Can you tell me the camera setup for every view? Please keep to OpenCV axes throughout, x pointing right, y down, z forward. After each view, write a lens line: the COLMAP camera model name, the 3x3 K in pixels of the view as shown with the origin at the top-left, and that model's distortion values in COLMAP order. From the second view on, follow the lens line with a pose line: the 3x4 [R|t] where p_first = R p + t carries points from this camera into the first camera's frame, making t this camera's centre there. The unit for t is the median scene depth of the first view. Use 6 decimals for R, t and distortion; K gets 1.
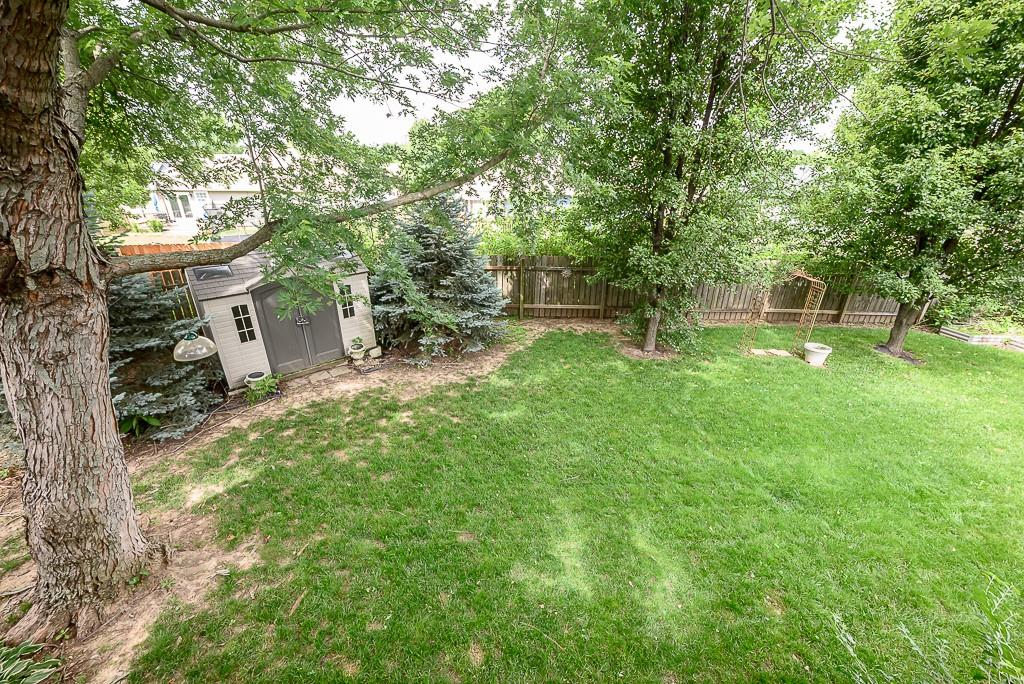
lens RADIAL K [[406.3, 0, 511.1], [0, 406.3, 341.6], [0, 0, 1]] dist [-0.000806, -0.000153]
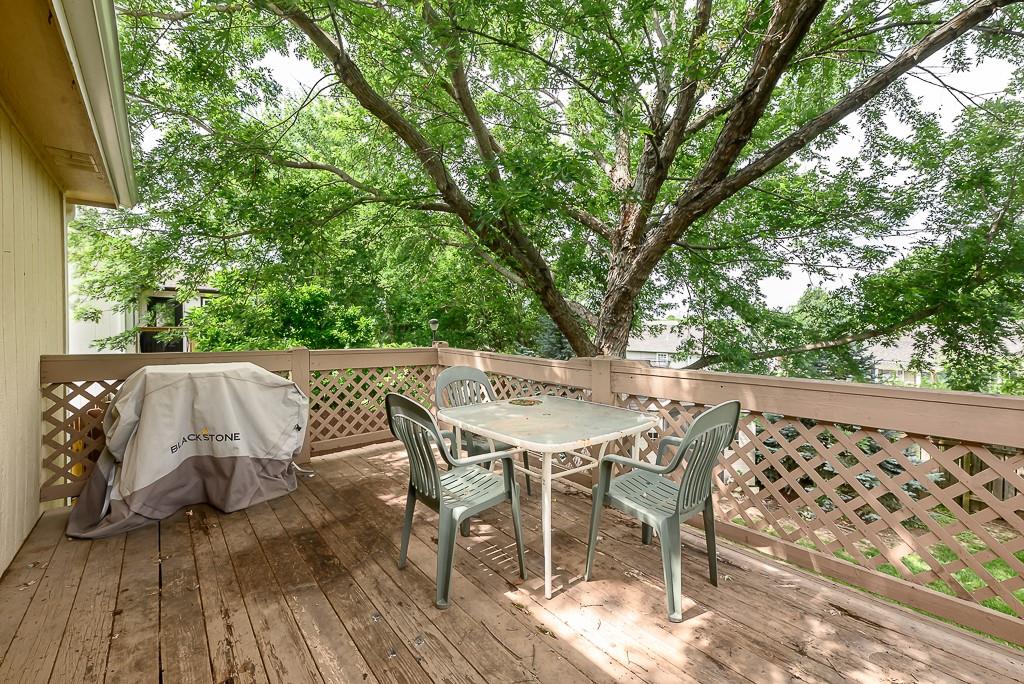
lens RADIAL K [[406.3, 0, 511.6], [0, 406.3, 337.6], [0, 0, 1]] dist [-0.000806, -0.000153]
pose [[0.680996, 0.011528, -0.732197, 0.008147], [-0.286093, 0.924599, -0.251529, 0.185157], [0.674089, 0.380767, 0.632946, -0.376457]]
